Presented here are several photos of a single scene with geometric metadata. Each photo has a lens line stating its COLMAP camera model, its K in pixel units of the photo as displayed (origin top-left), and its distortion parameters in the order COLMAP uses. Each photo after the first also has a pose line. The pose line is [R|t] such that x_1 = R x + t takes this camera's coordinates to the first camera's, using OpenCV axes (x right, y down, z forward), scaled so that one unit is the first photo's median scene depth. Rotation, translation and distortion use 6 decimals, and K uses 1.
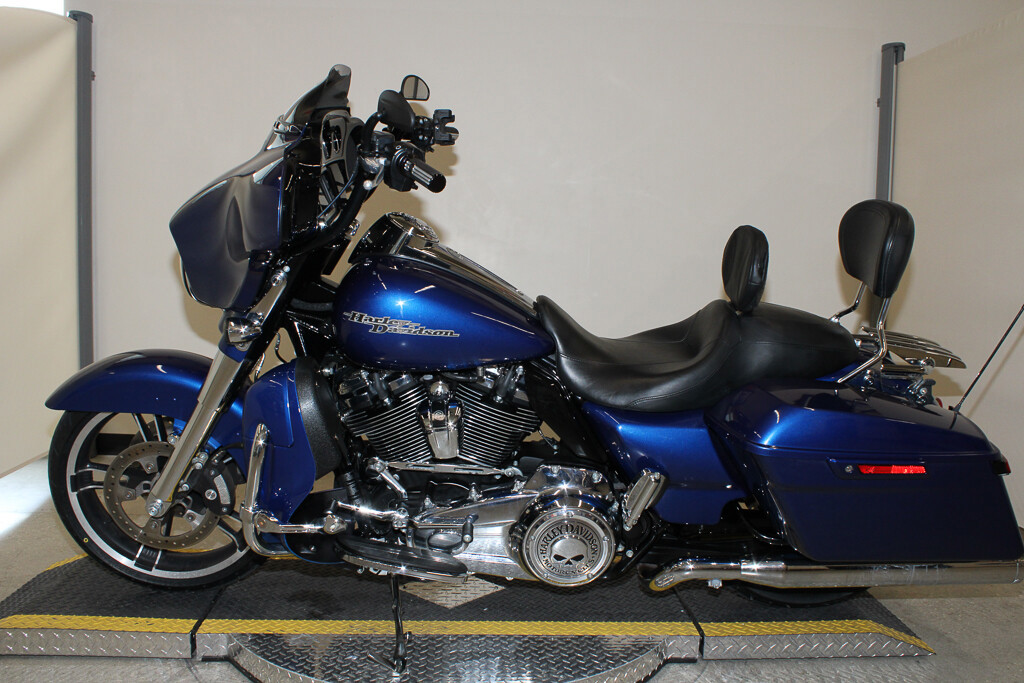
lens RADIAL K [[1194.5, 0, 509.4], [0, 1194.5, 344.8], [0, 0, 1]] dist [0.011275, 0.000000]
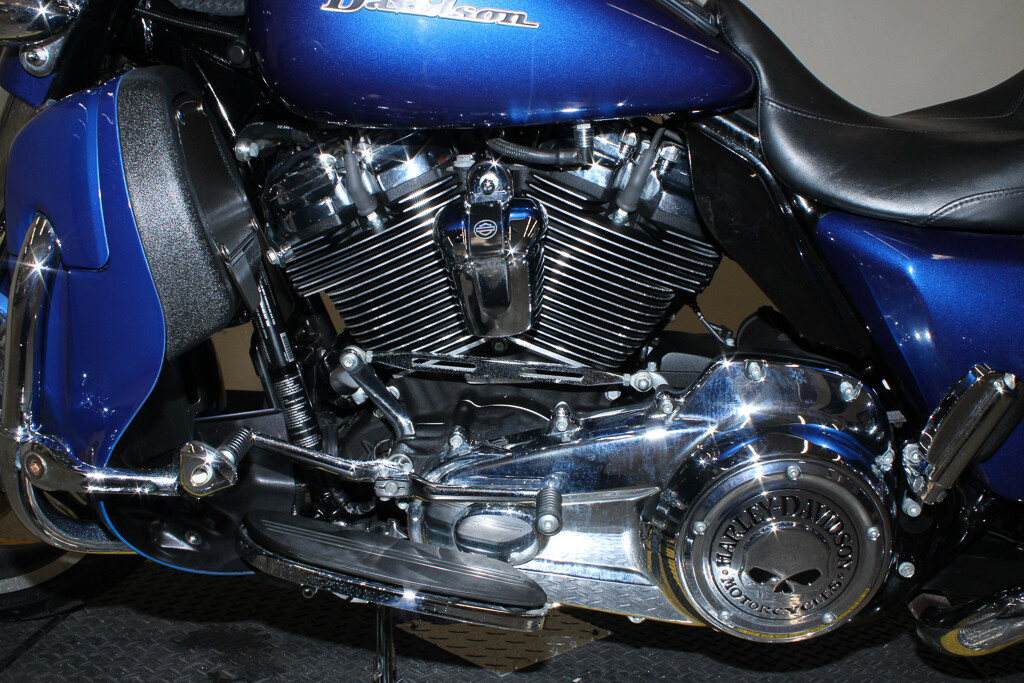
lens RADIAL K [[1063.9, 0, 515.4], [0, 1063.9, 335.8], [0, 0, 1]] dist [-0.056888, 0.000000]
pose [[0.998828, 0.018442, -0.044748, -0.029945], [-0.020502, 0.998730, -0.046023, 0.109648], [0.043842, 0.046887, 0.997938, 0.603450]]
